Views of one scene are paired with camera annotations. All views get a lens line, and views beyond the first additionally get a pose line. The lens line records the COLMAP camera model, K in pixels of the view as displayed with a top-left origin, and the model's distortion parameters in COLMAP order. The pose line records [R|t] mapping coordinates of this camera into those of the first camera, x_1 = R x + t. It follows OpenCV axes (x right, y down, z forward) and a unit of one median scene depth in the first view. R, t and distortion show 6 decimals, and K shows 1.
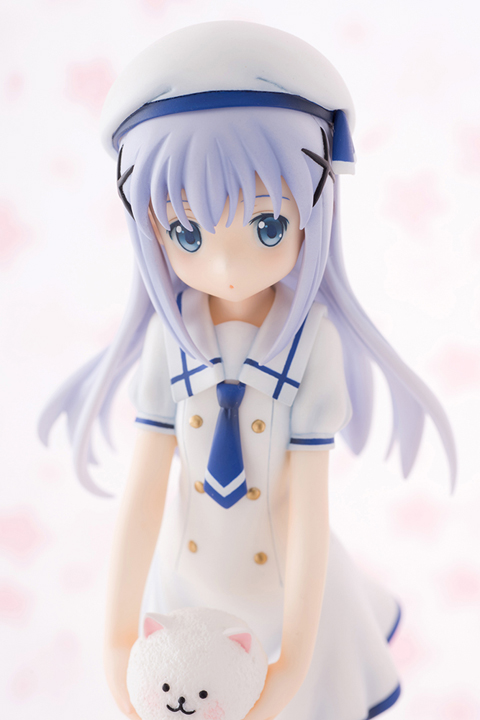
lens RADIAL K [[1768.3, 0, 240.0], [0, 1768.3, 375.4], [0, 0, 1]] dist [0.151156, 0.598860]
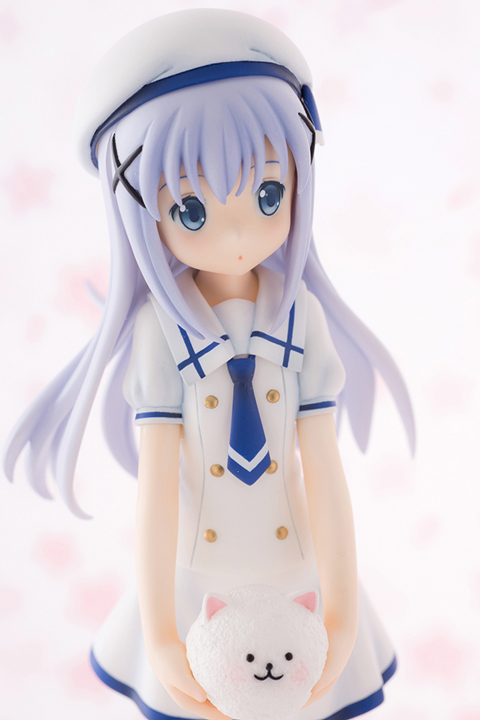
lens RADIAL K [[1768.3, 0, 240.0], [0, 1768.3, 375.4], [0, 0, 1]] dist [0.151156, 0.598860]
pose [[0.933257, -0.132330, 0.333947, -0.349802], [0.175887, 0.978942, -0.103621, 0.120528], [-0.313202, 0.155442, 0.936879, 0.048784]]
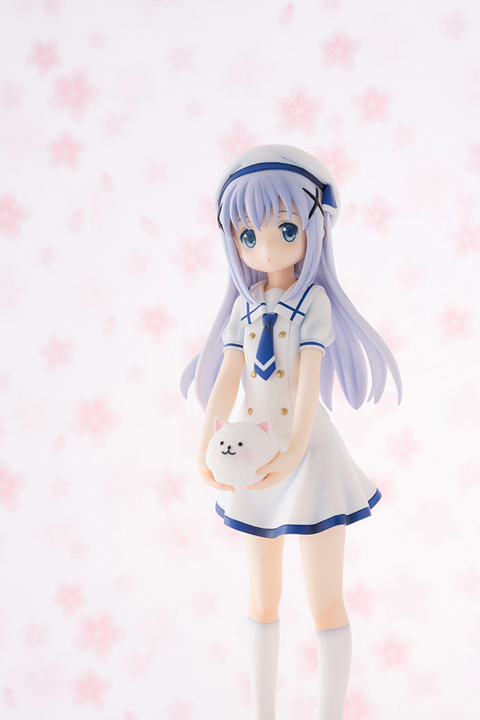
lens RADIAL K [[1768.3, 0, 240.0], [0, 1768.3, 375.4], [0, 0, 1]] dist [0.151156, 0.598860]
pose [[0.980572, -0.015915, -0.195513, 0.344874], [-0.071451, 0.899252, -0.431557, 0.913972], [0.182684, 0.437142, 0.880644, -0.695775]]
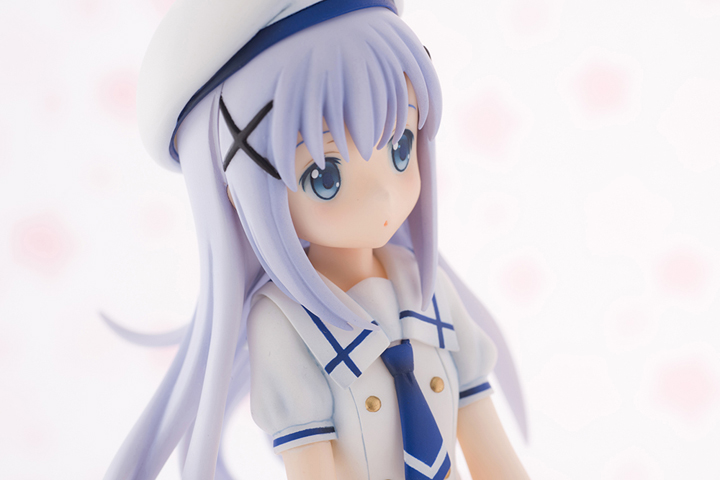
lens RADIAL K [[1768.3, 0, 360.0], [0, 1768.3, 240.0], [0, 0, 1]] dist [0.151156, 0.598860]
pose [[0.737564, -0.218252, 0.639035, -0.550689], [0.381491, 0.915519, -0.127630, 0.060172], [-0.557193, 0.337922, 0.758515, 0.355061]]
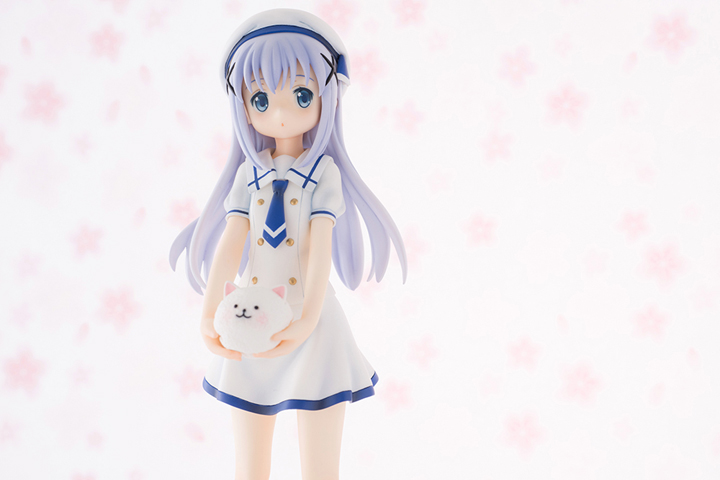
lens RADIAL K [[1768.3, 0, 360.0], [0, 1768.3, 240.0], [0, 0, 1]] dist [0.151156, 0.598860]
pose [[0.999459, 0.032589, 0.004483, 0.073294], [-0.025820, 0.861592, -0.506945, 1.011455], [-0.020384, 0.506555, 0.861967, -0.585456]]
